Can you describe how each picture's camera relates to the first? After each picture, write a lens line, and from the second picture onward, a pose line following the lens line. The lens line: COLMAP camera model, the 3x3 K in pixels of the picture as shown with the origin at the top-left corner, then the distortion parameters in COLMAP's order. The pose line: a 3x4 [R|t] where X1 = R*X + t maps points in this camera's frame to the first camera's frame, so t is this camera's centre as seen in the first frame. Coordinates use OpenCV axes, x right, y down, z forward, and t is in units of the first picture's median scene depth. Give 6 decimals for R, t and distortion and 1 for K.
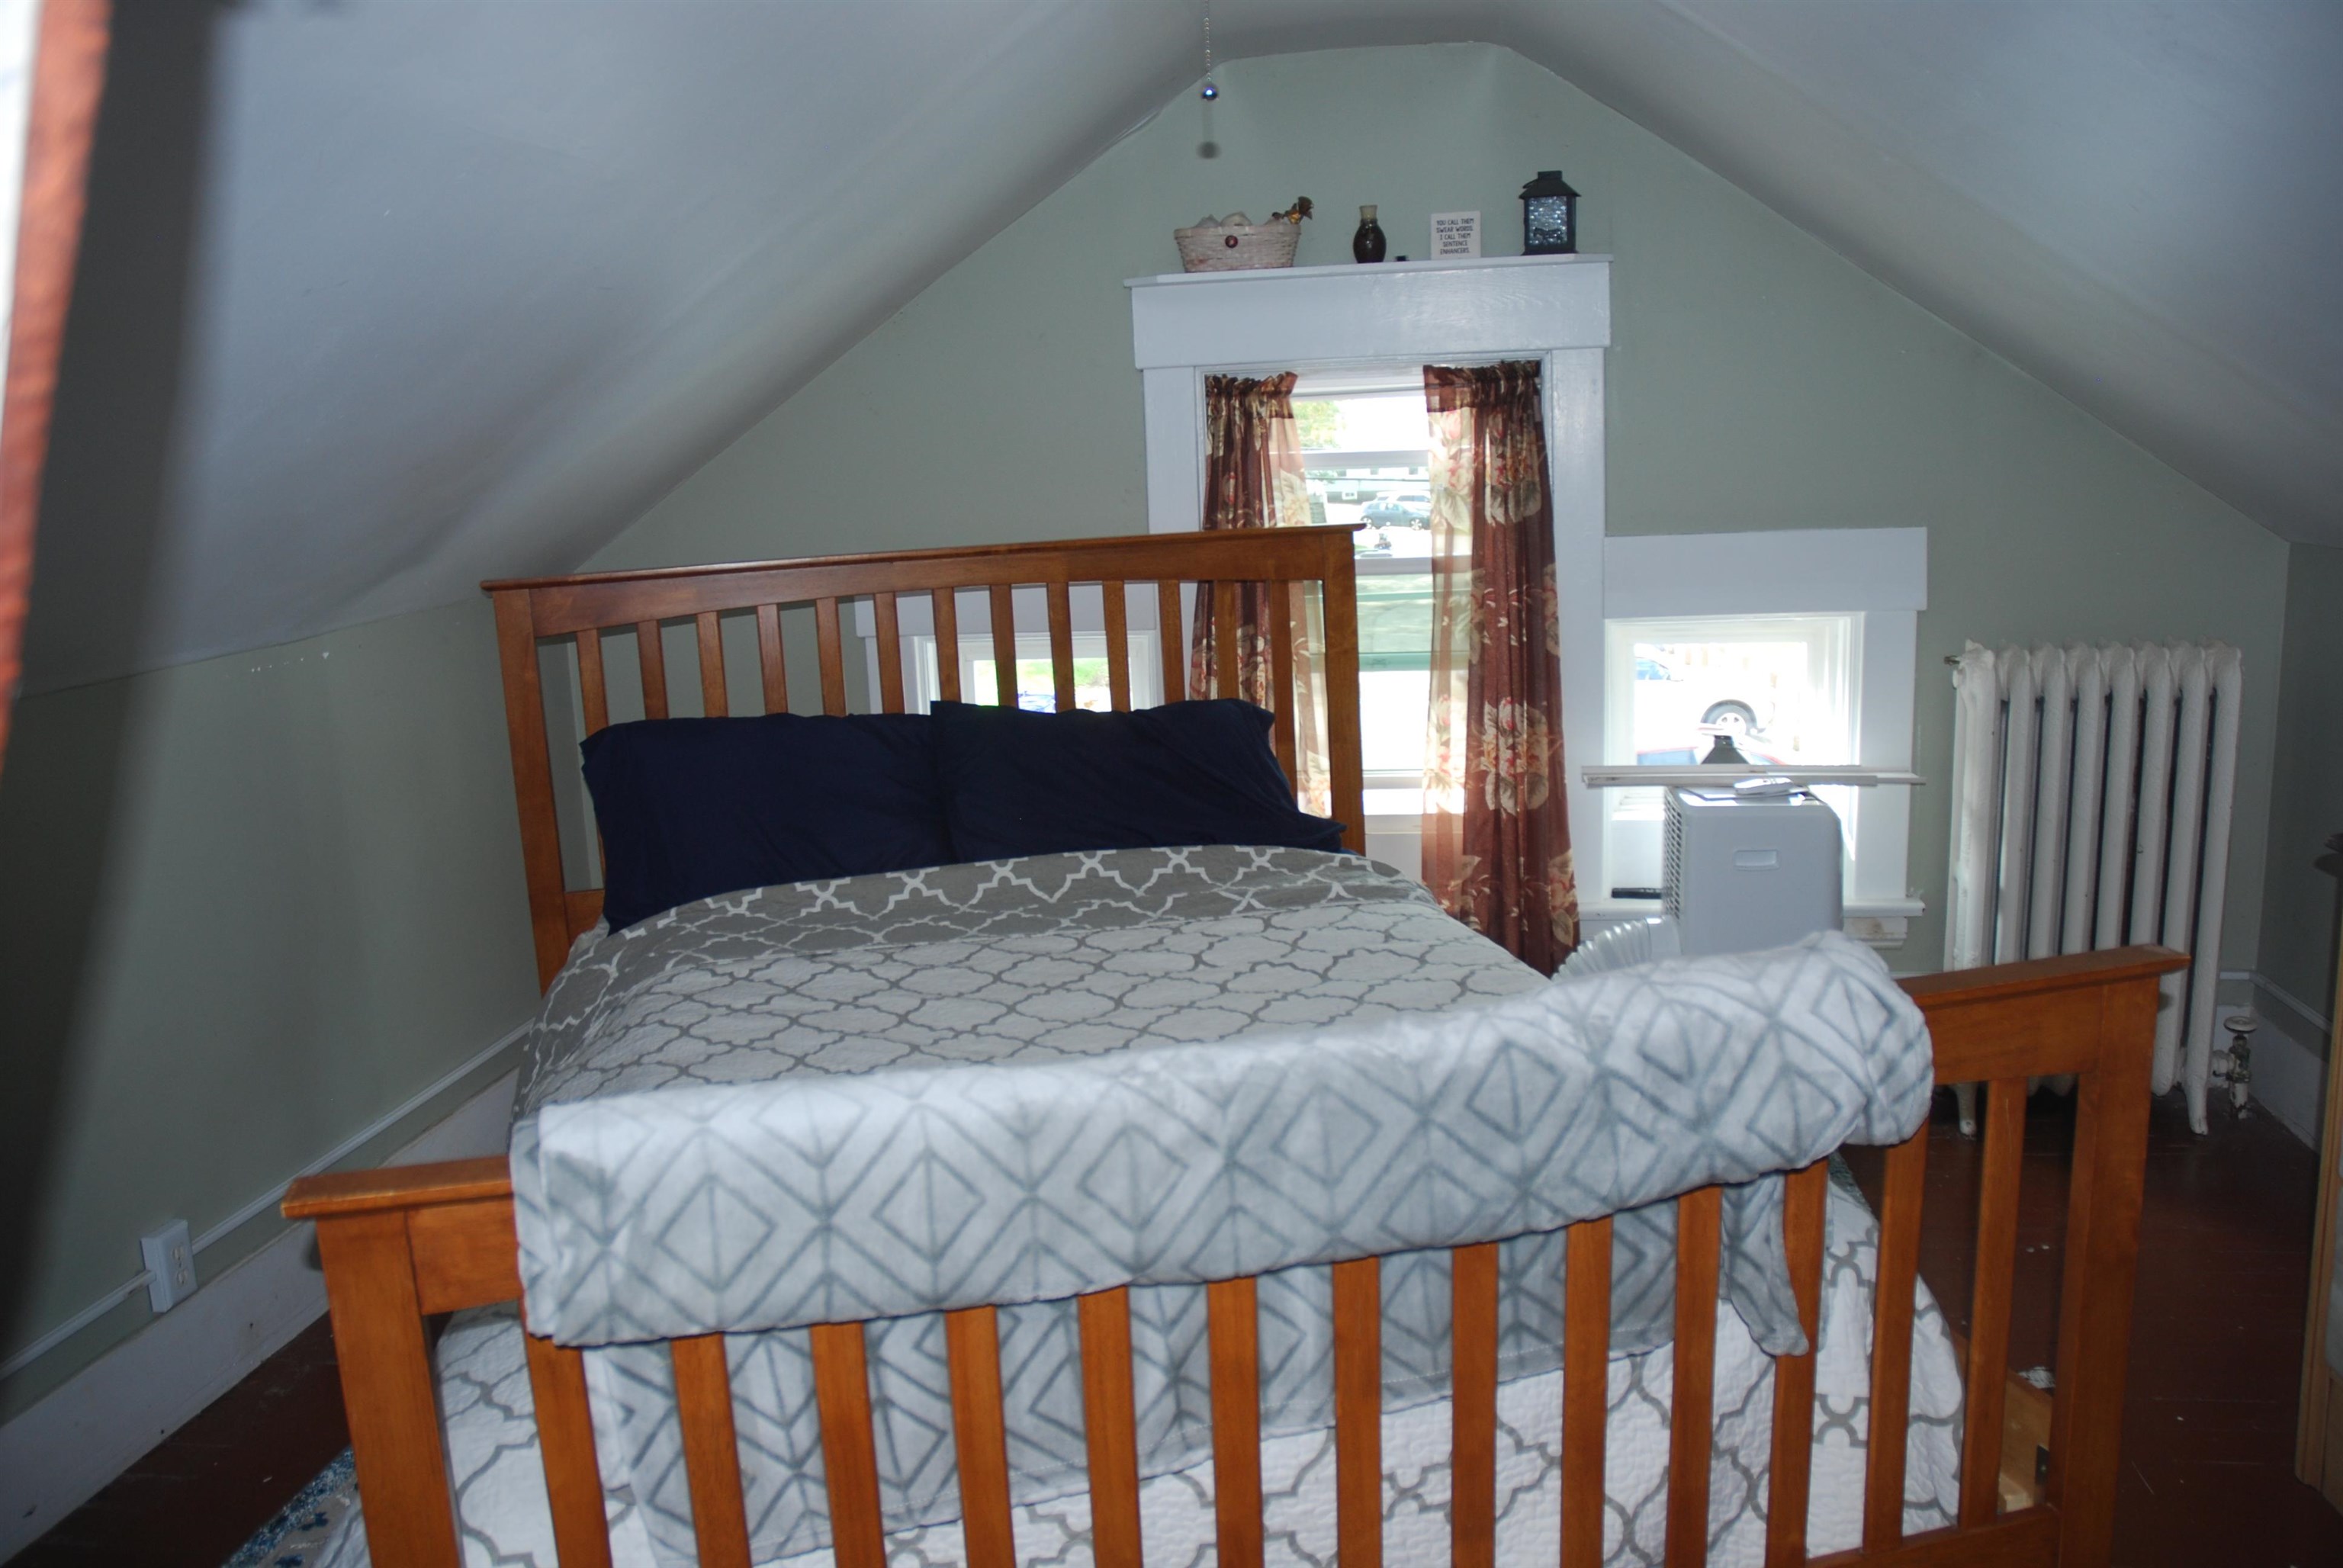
lens RADIAL K [[1855.7, 0, 1170.9], [0, 1855.7, 809.4], [0, 0, 1]] dist [-0.186707, 0.175777]
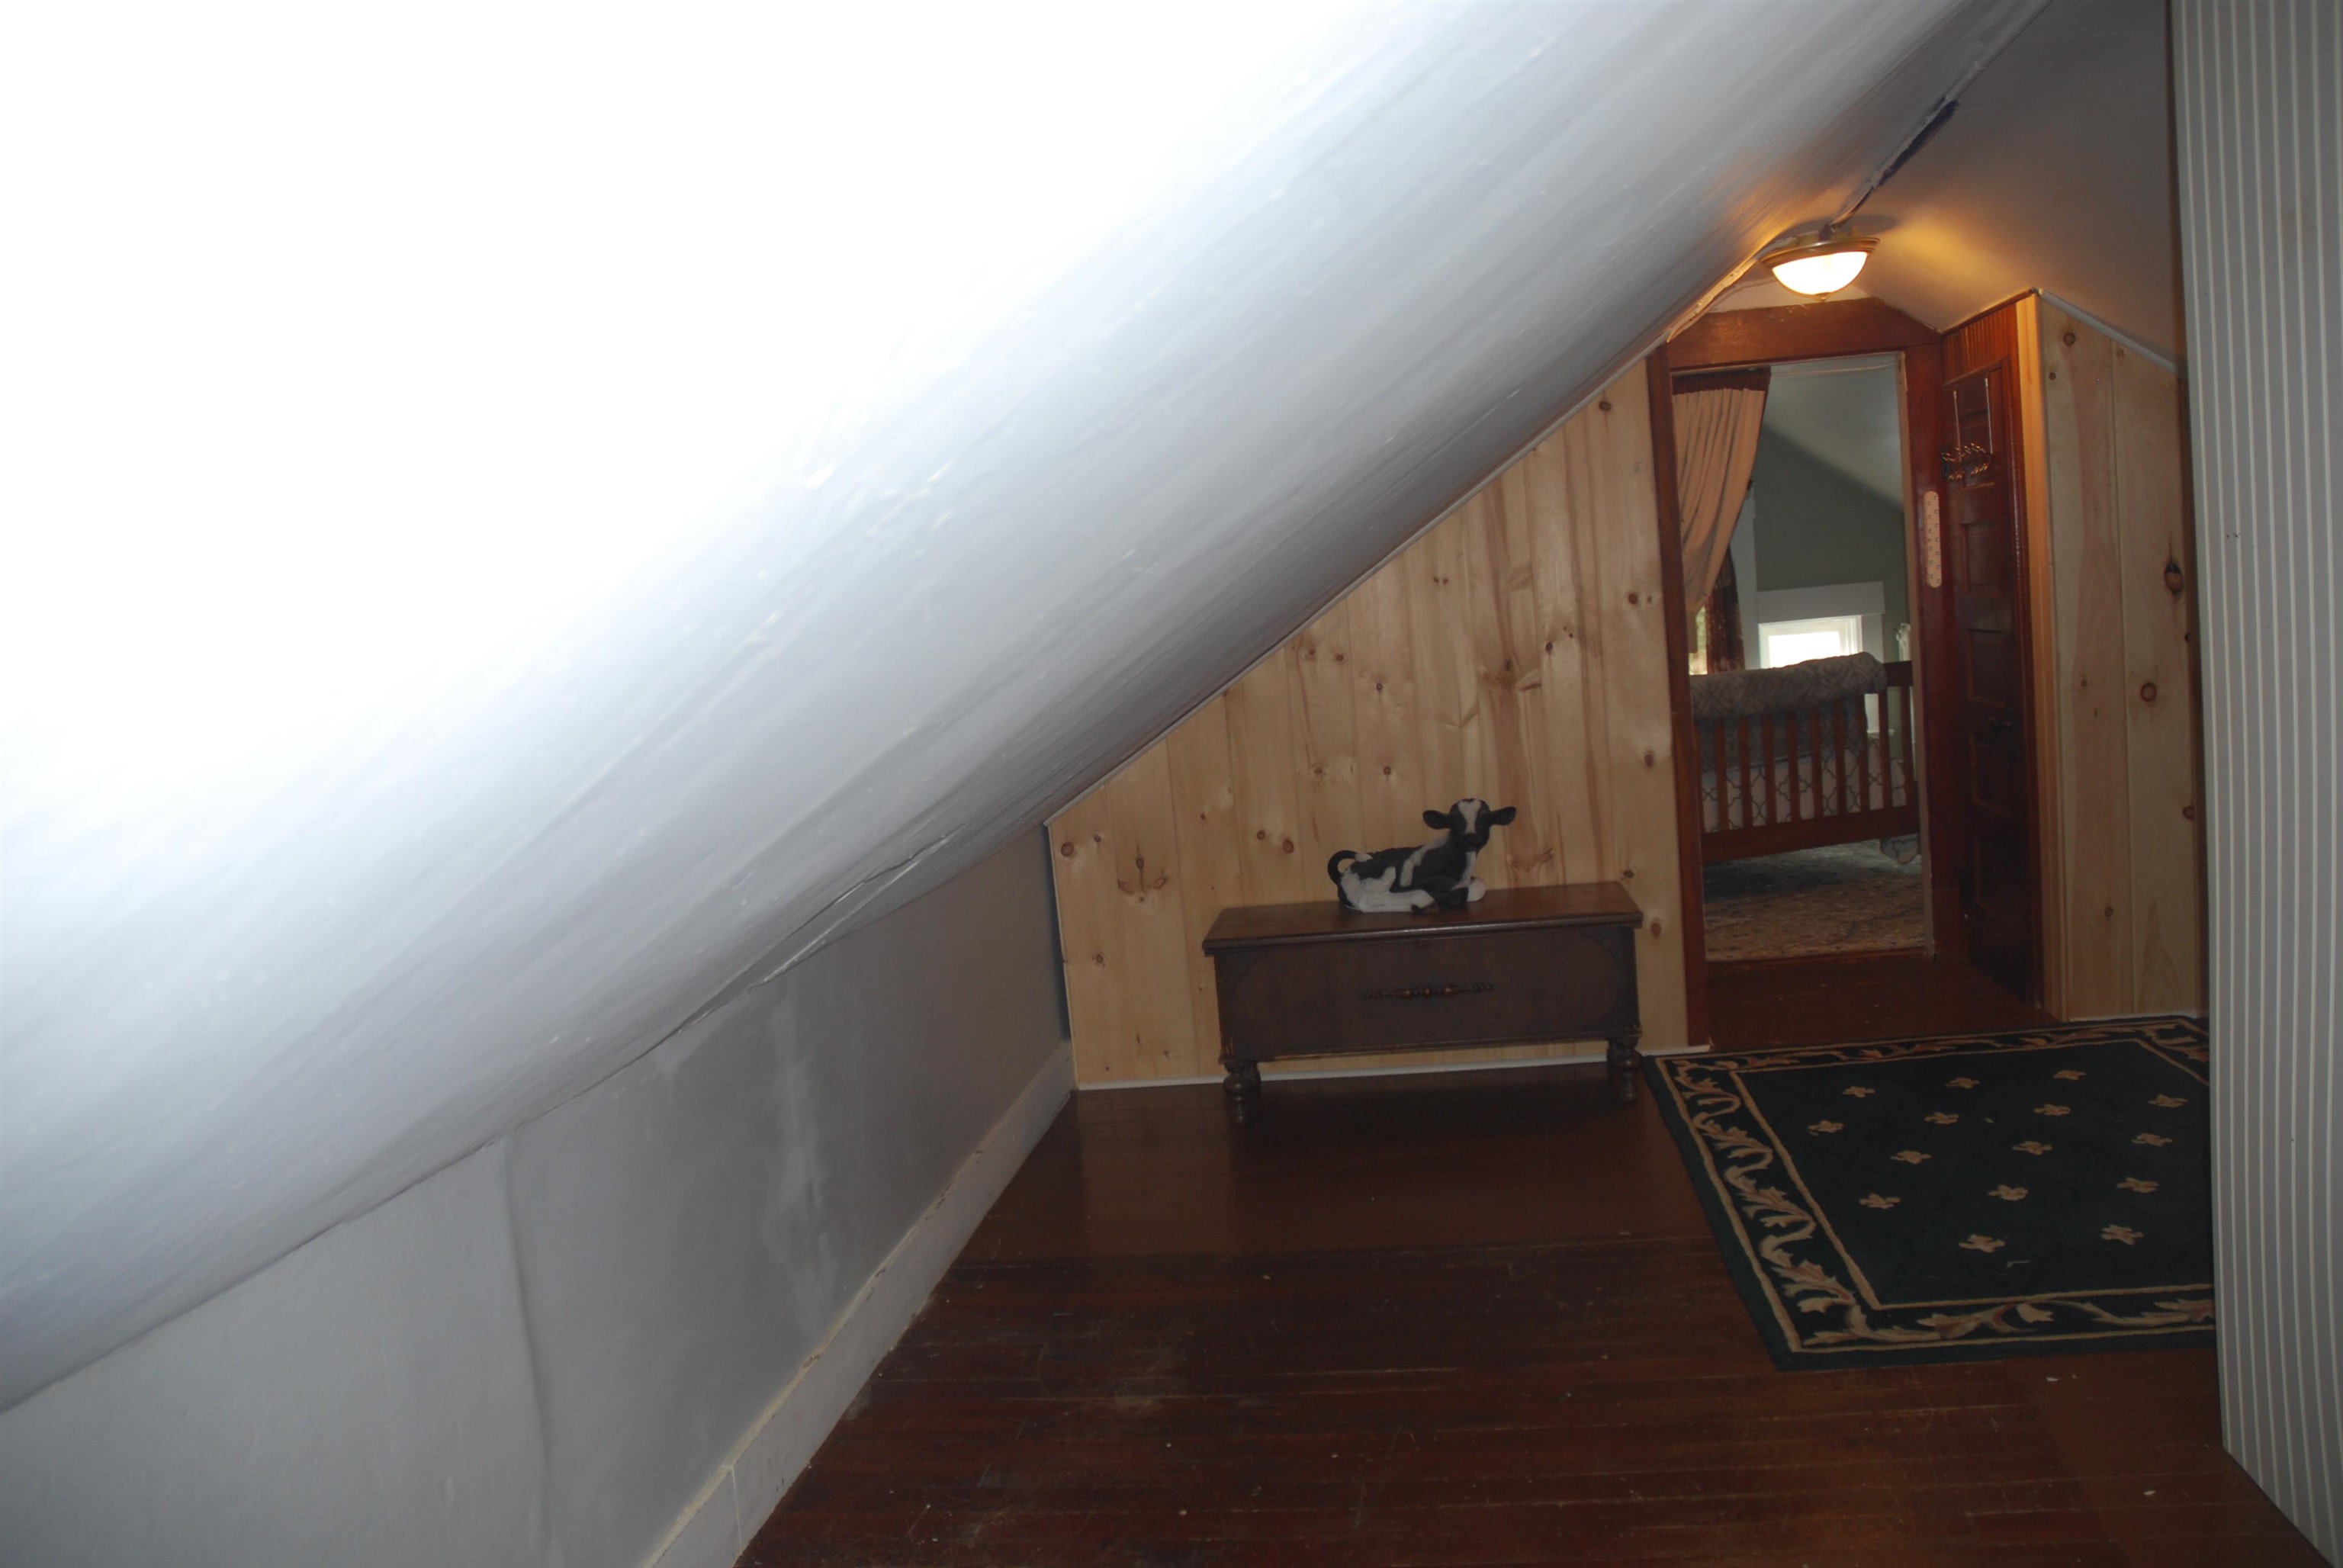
lens RADIAL K [[1855.7, 0, 1170.9], [0, 1855.7, 809.4], [0, 0, 1]] dist [-0.186707, 0.175777]
pose [[0.996970, -0.077673, -0.004288, -1.261996], [0.076859, 0.992040, -0.099750, 0.732936], [0.012002, 0.099118, 0.995003, -3.214353]]
